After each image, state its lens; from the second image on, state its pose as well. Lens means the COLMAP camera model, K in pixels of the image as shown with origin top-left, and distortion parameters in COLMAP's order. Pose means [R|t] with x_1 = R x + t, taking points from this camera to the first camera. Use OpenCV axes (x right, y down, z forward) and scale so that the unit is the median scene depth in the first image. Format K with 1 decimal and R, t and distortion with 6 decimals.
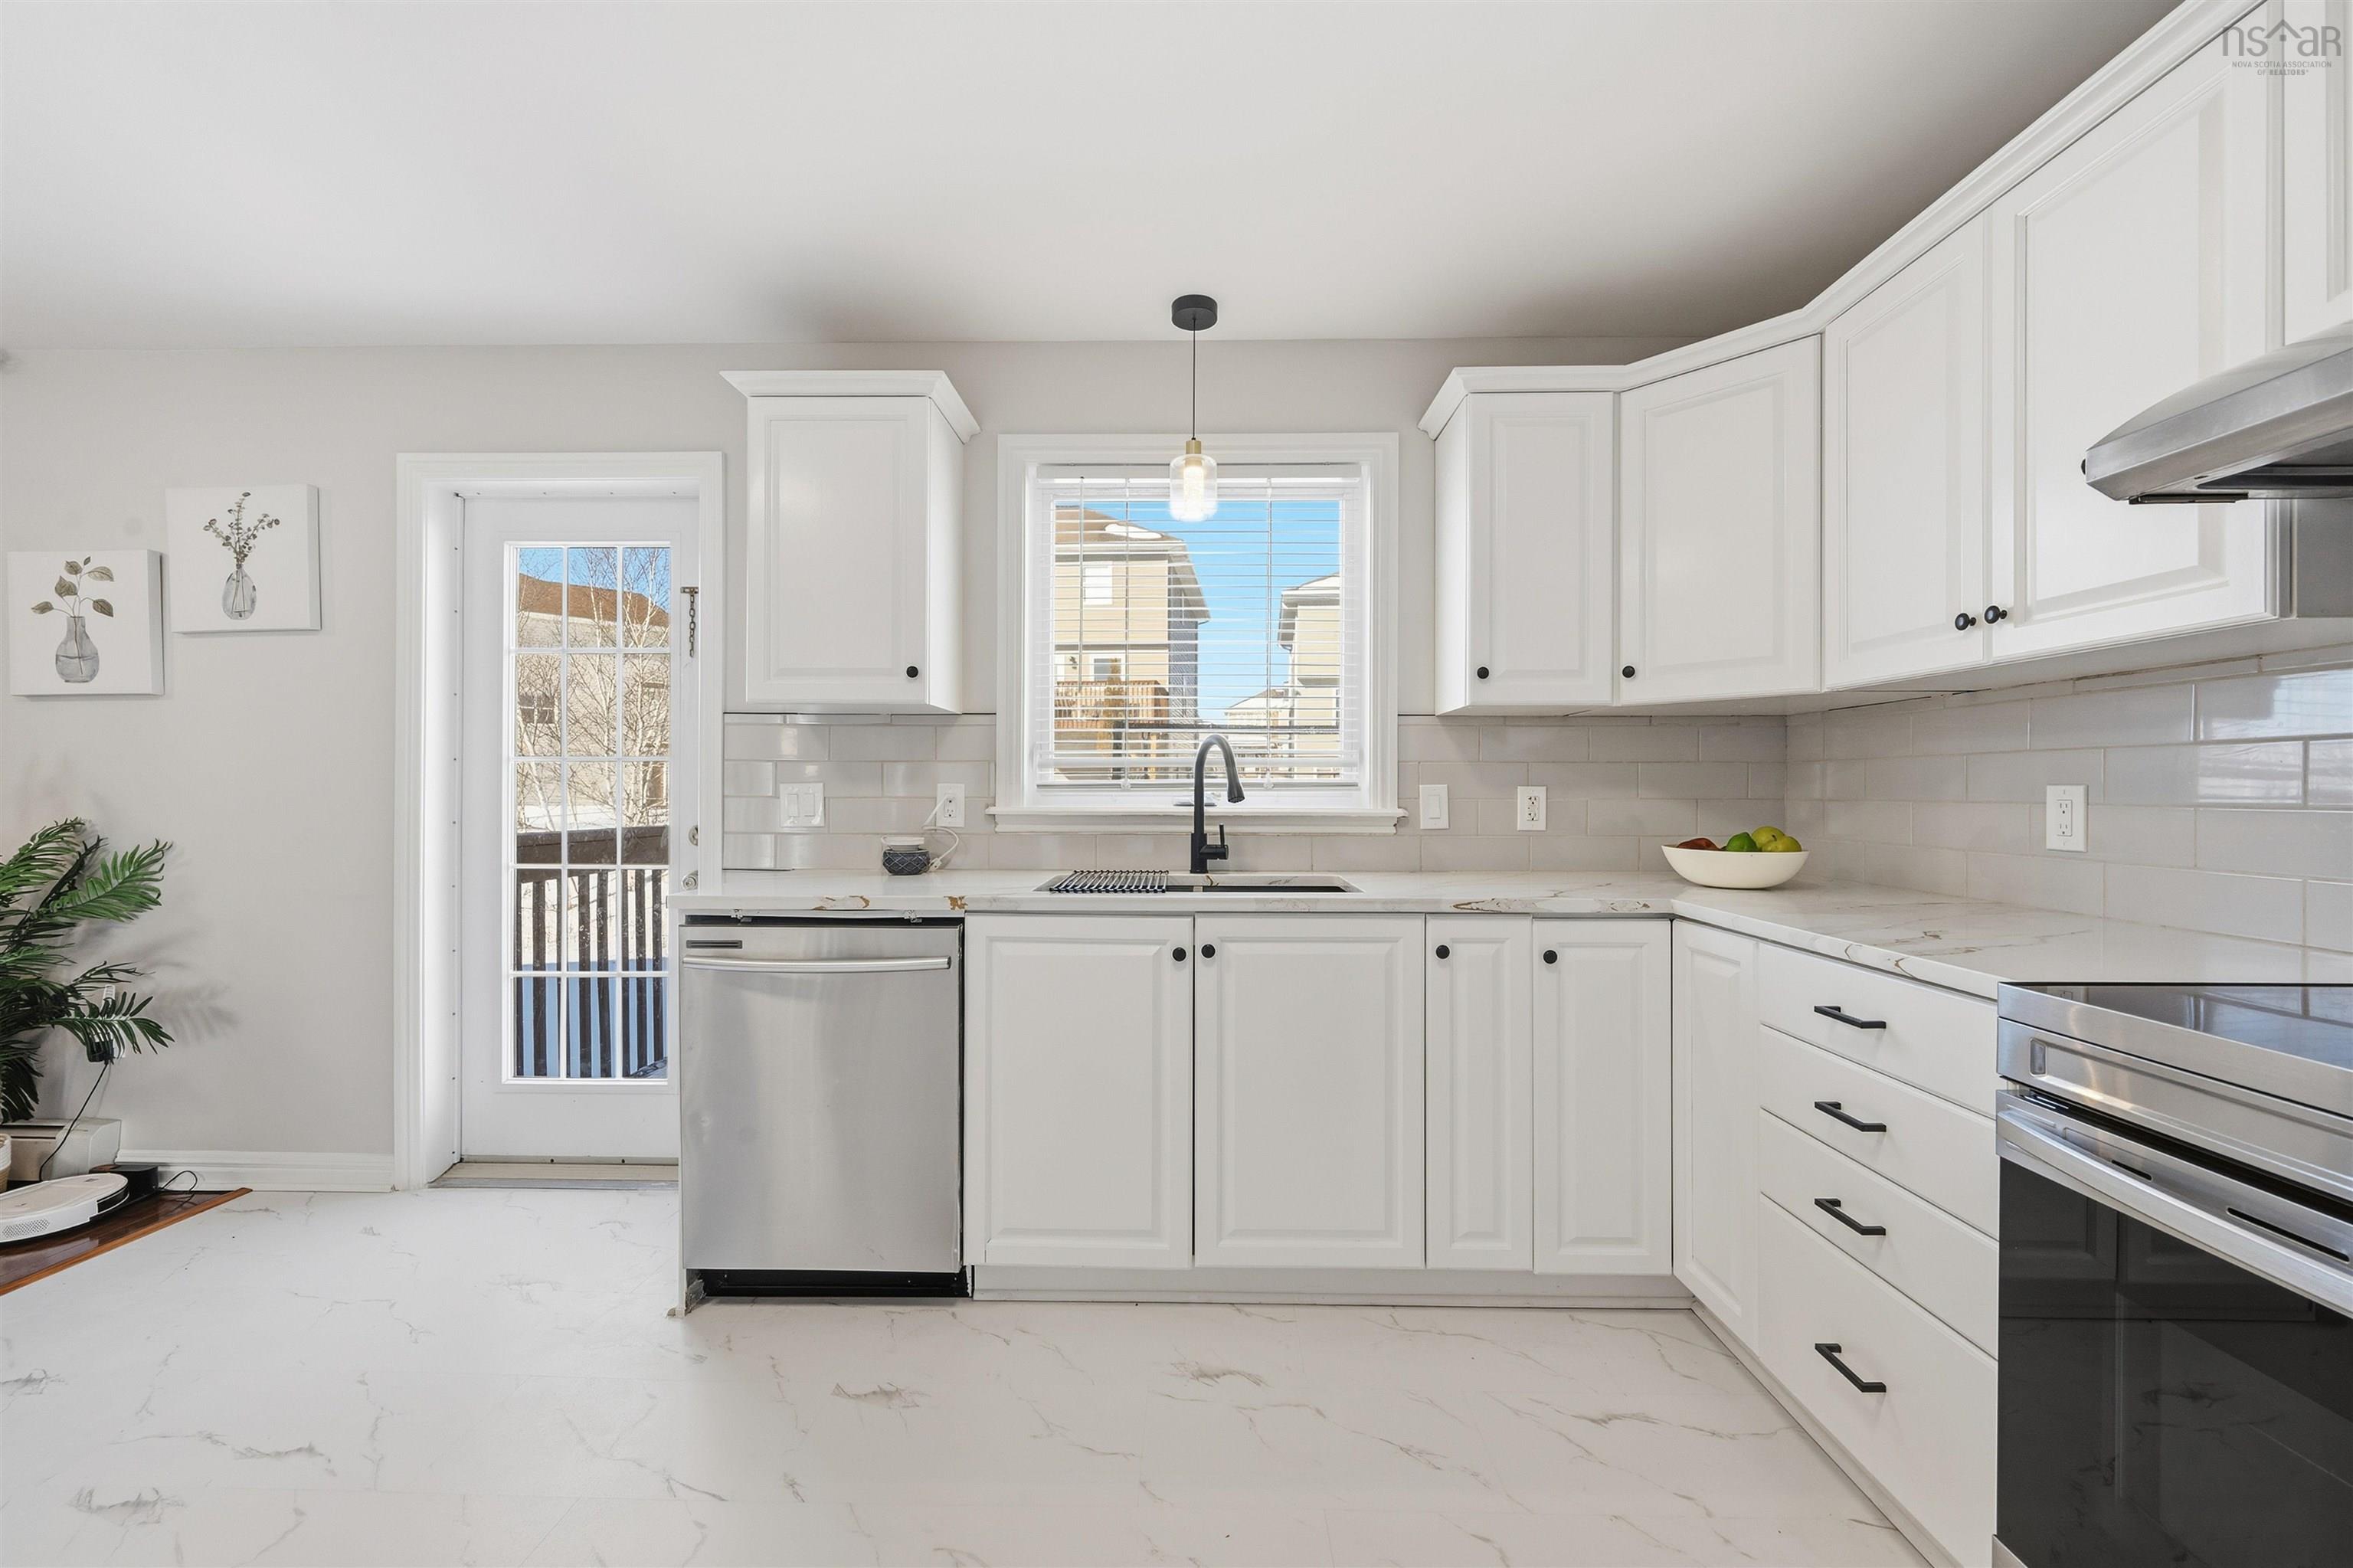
lens RADIAL K [[931.5, 0, 1183.1], [0, 931.5, 790.0], [0, 0, 1]] dist [-0.000725, -0.000039]
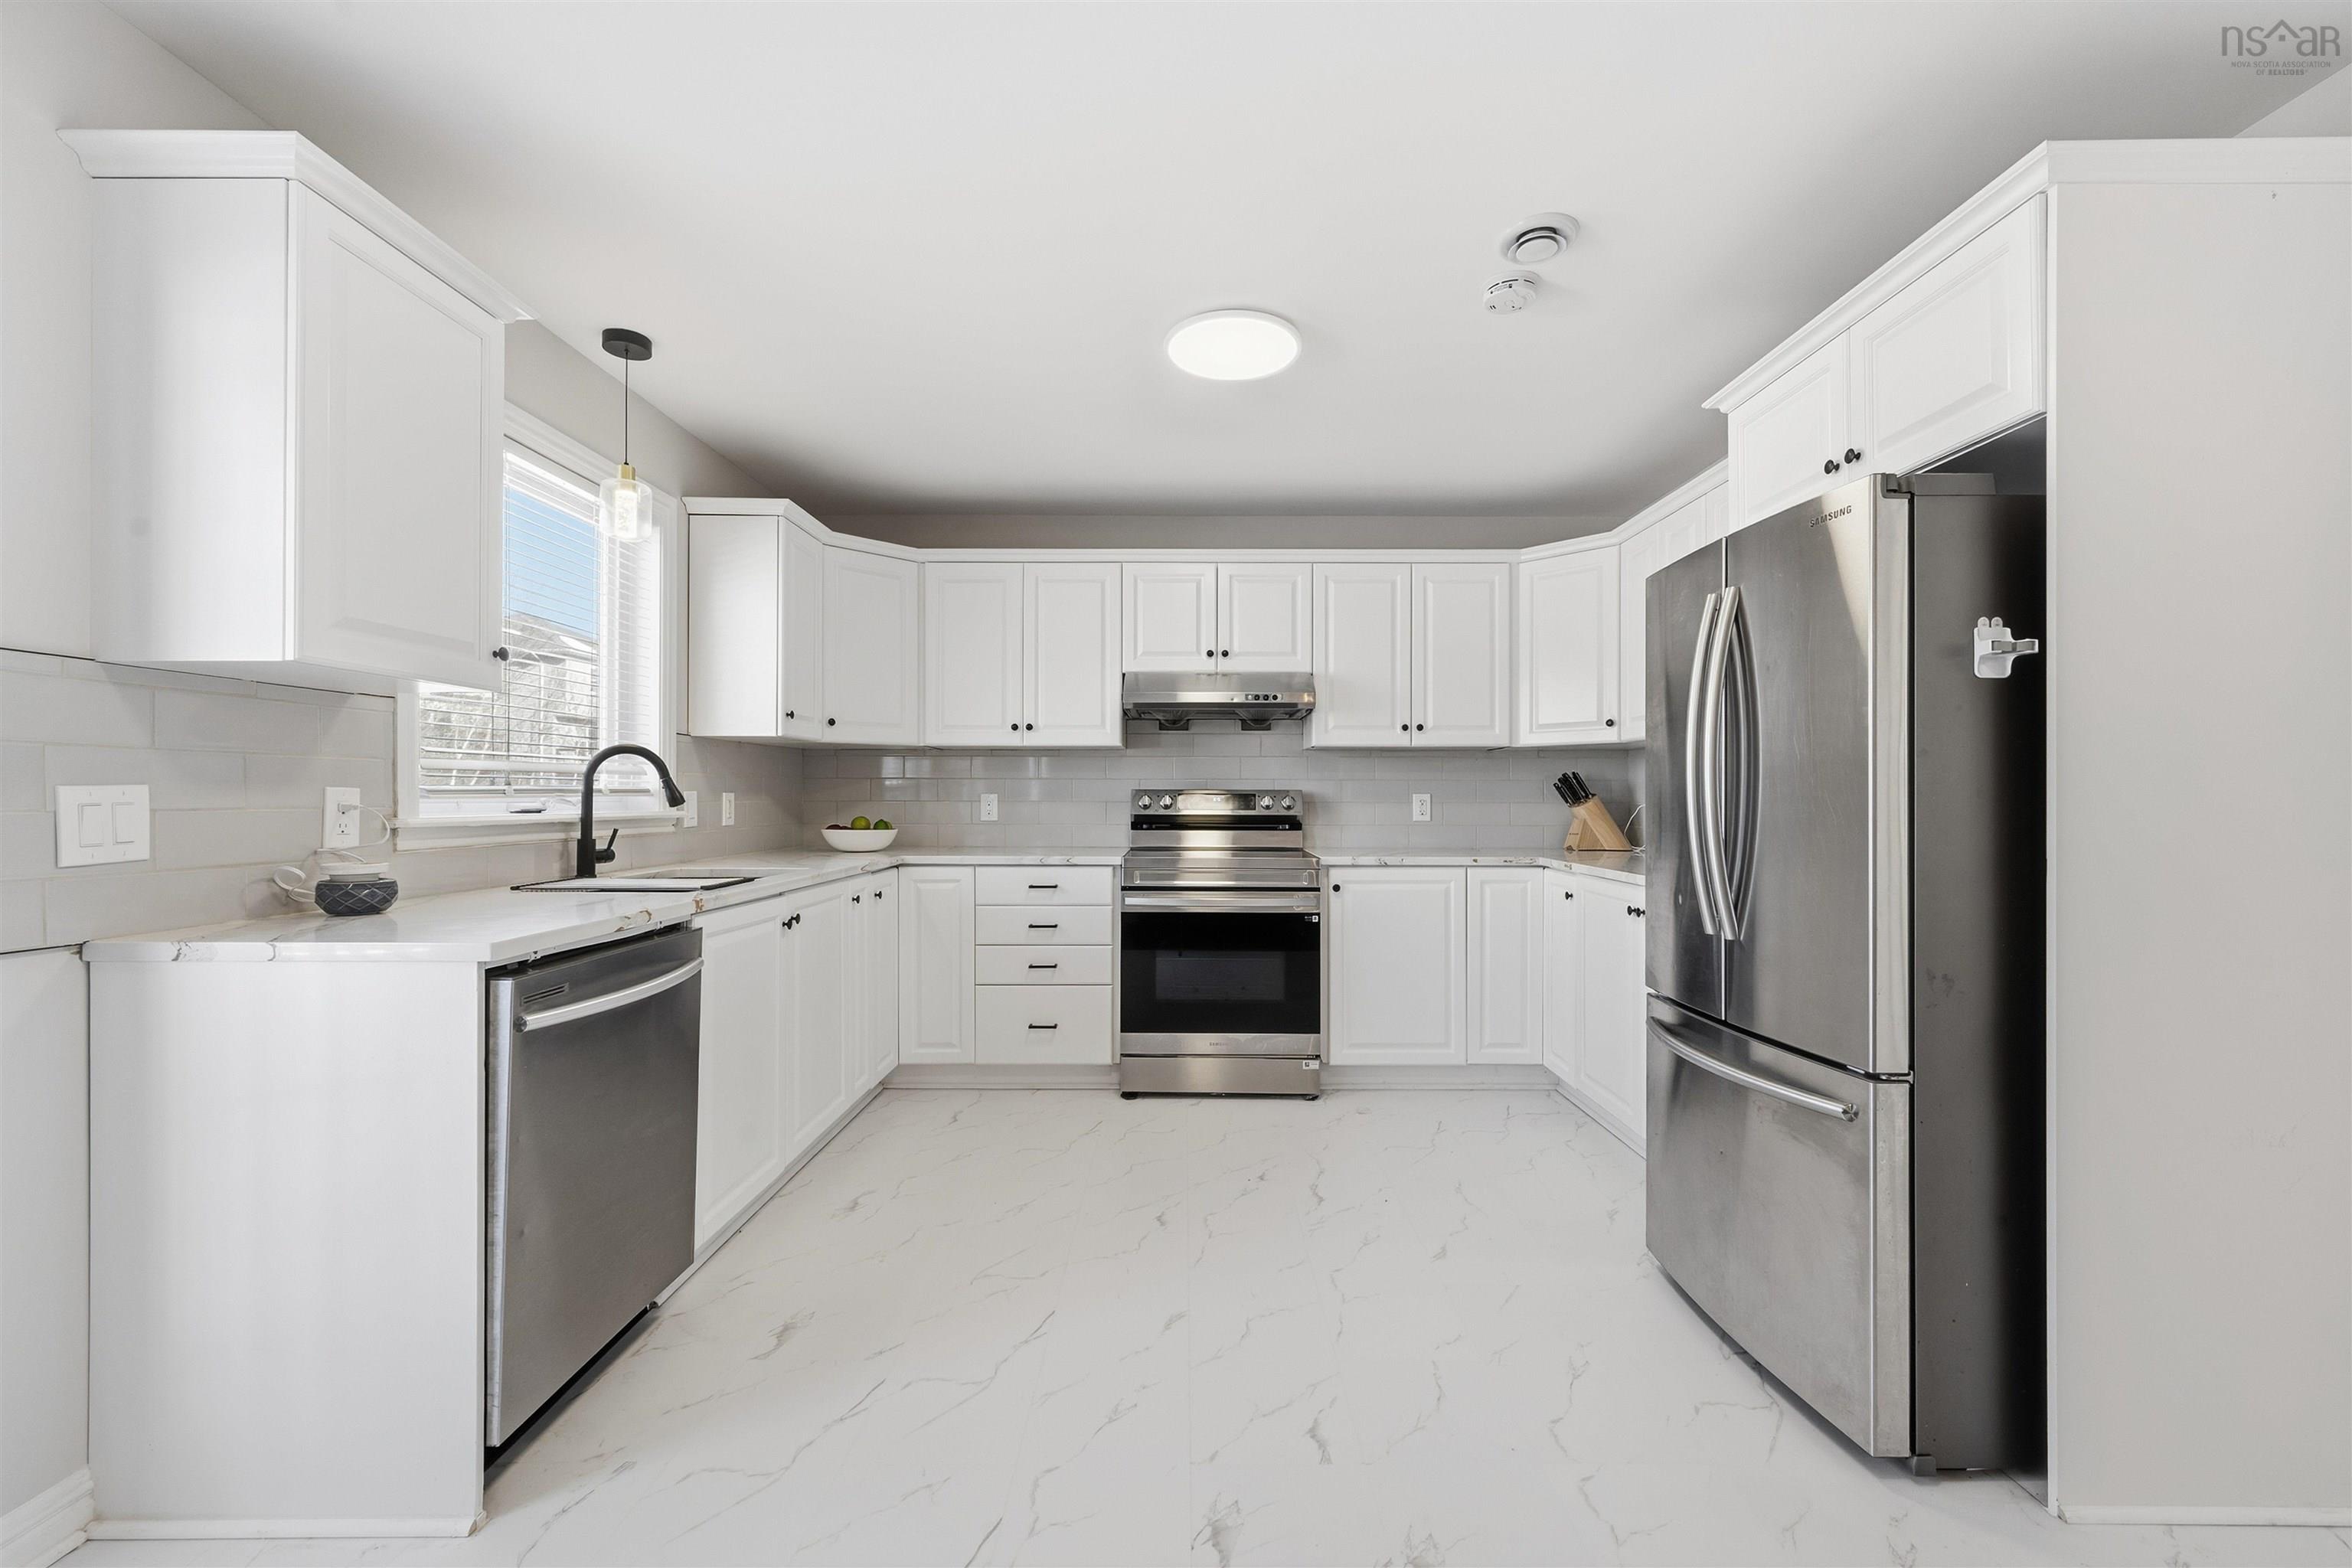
lens RADIAL K [[946.7, 0, 1180.9], [0, 946.7, 791.3], [0, 0, 1]] dist [0.002645, 0.000459]
pose [[-0.015684, 0.003223, 0.999872, -1.032874], [-0.002467, 0.999992, -0.003262, -0.003273], [-0.999874, -0.002518, -0.015676, 0.375089]]
